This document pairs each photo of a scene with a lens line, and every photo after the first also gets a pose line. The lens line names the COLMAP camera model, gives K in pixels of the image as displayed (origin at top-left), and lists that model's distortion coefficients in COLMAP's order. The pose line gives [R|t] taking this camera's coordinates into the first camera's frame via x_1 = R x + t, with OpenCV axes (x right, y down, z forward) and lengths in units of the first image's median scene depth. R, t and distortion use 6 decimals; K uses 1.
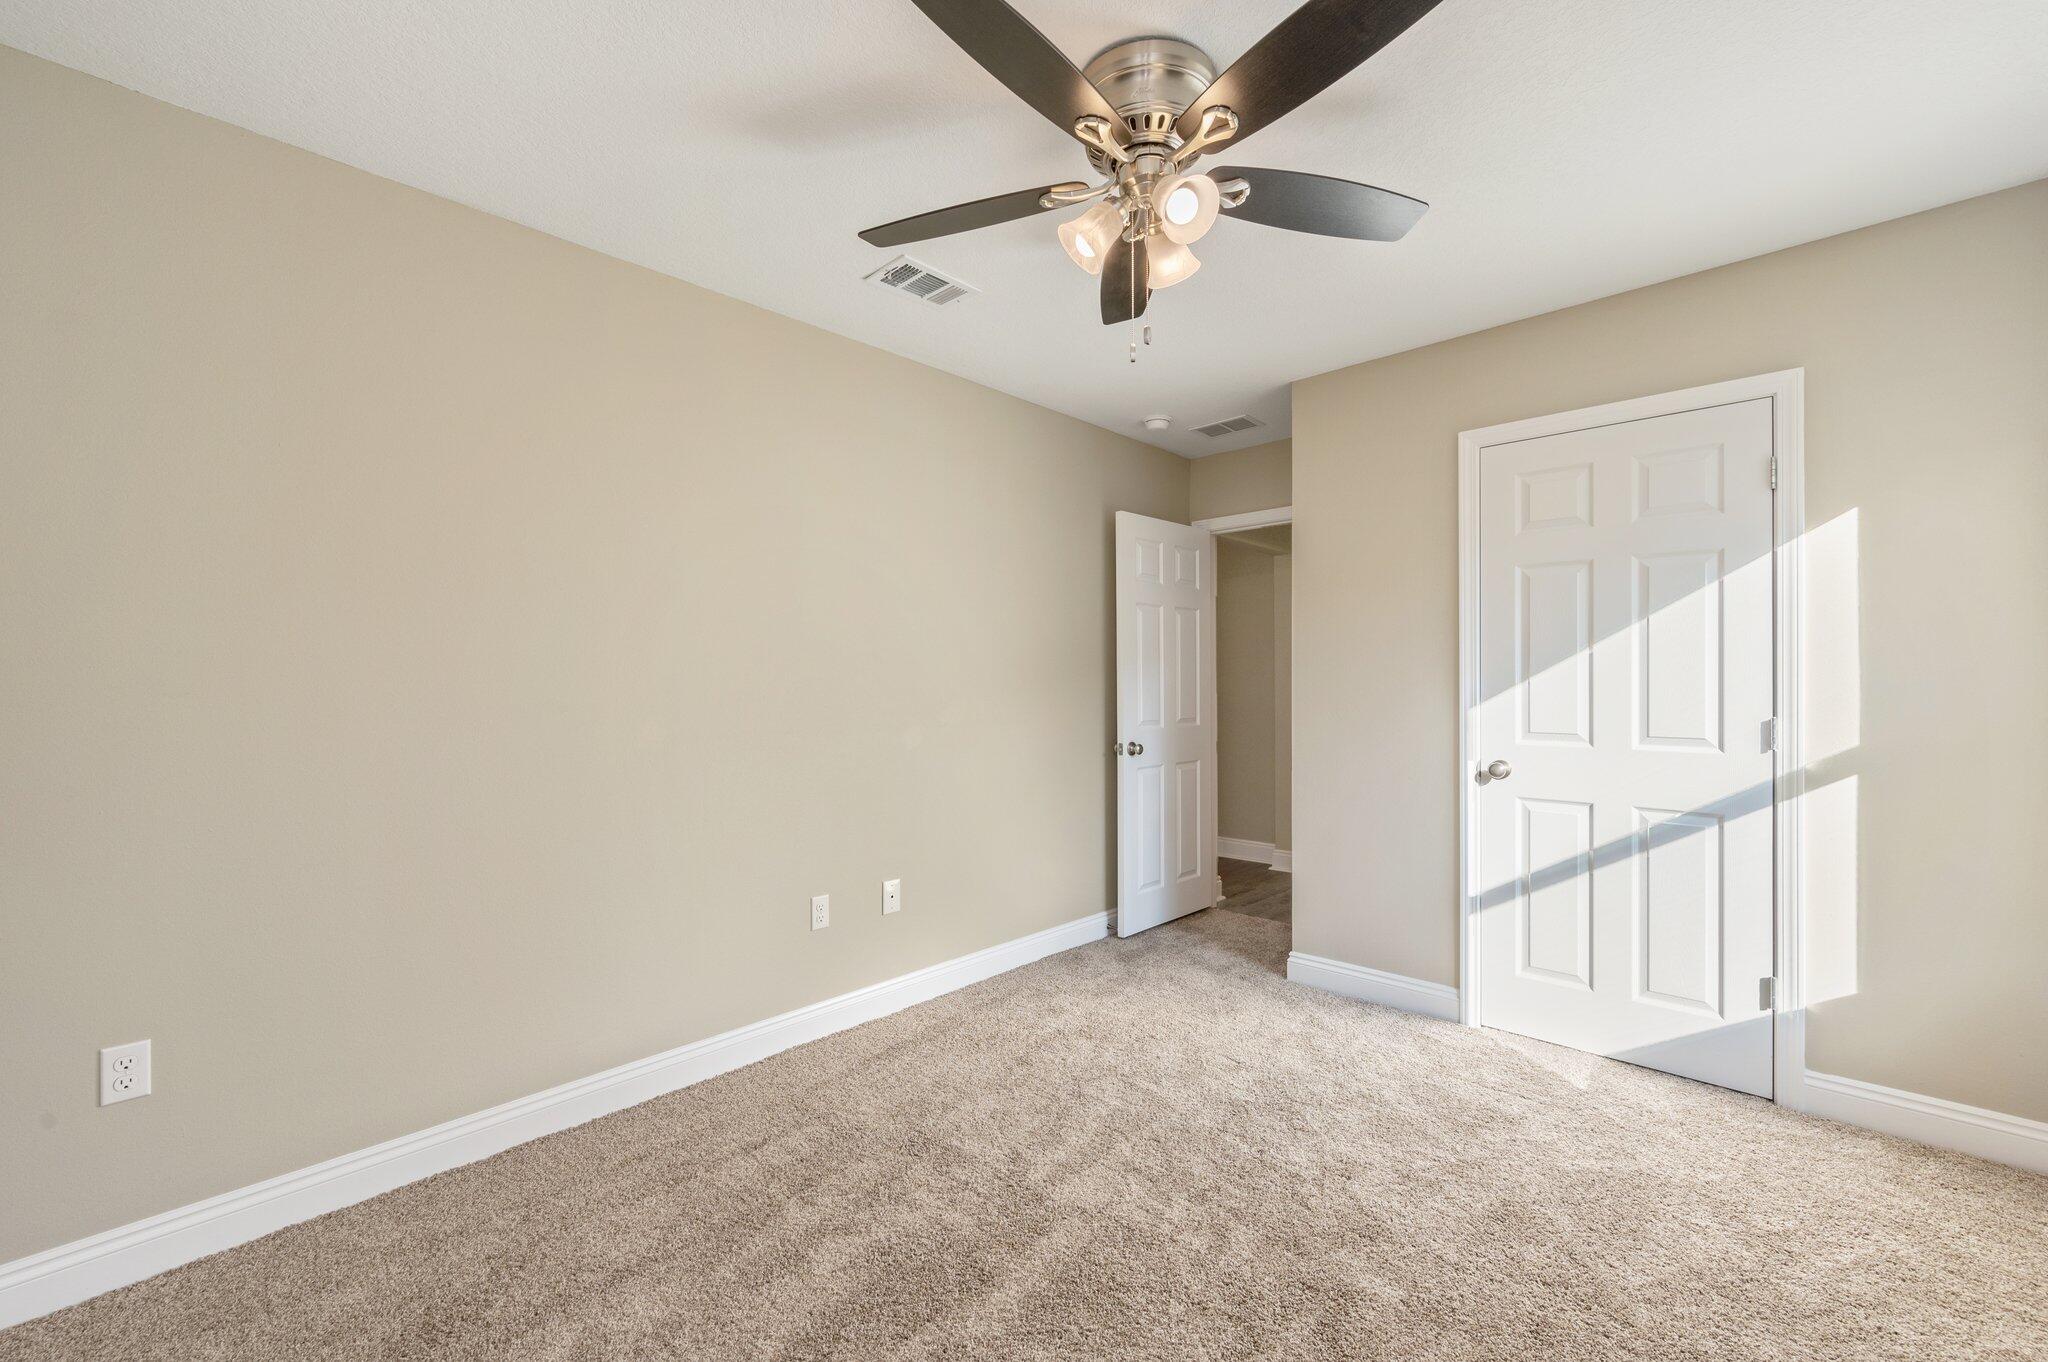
lens RADIAL K [[861.4, 0, 1024.0], [0, 861.4, 681.0], [0, 0, 1]] dist [0.000211, -0.000034]
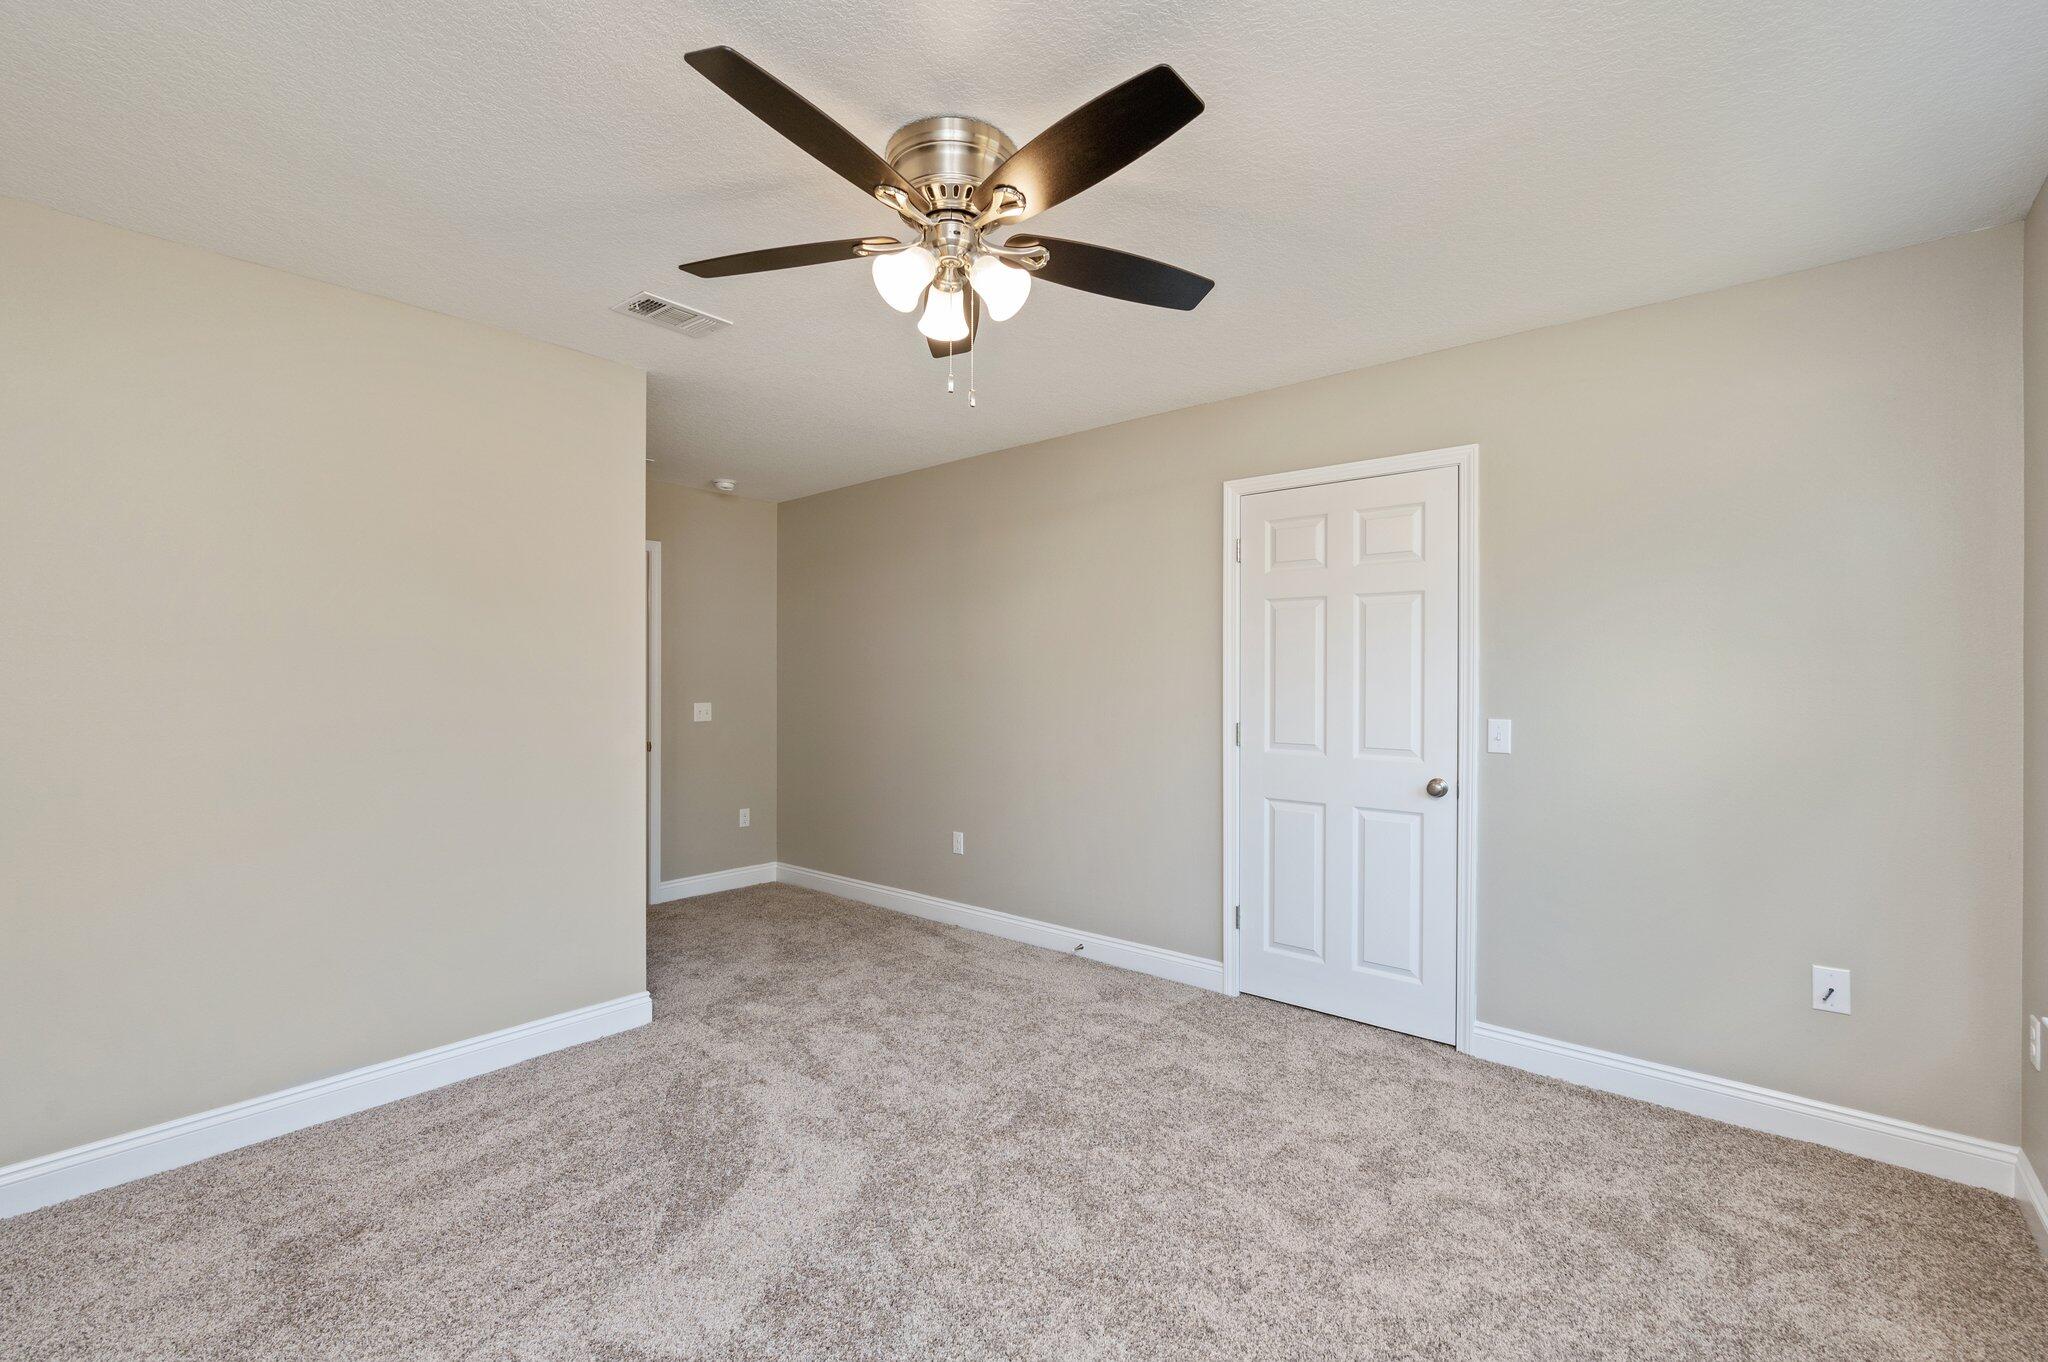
lens RADIAL K [[852.4, 0, 1024.0], [0, 852.4, 681.0], [0, 0, 1]] dist [-0.011461, -0.000194]
pose [[0.988916, 0.011966, 0.147995, 0.083390], [-0.009344, 0.999787, -0.018399, 0.000057], [-0.148183, 0.016812, 0.988817, -0.080110]]
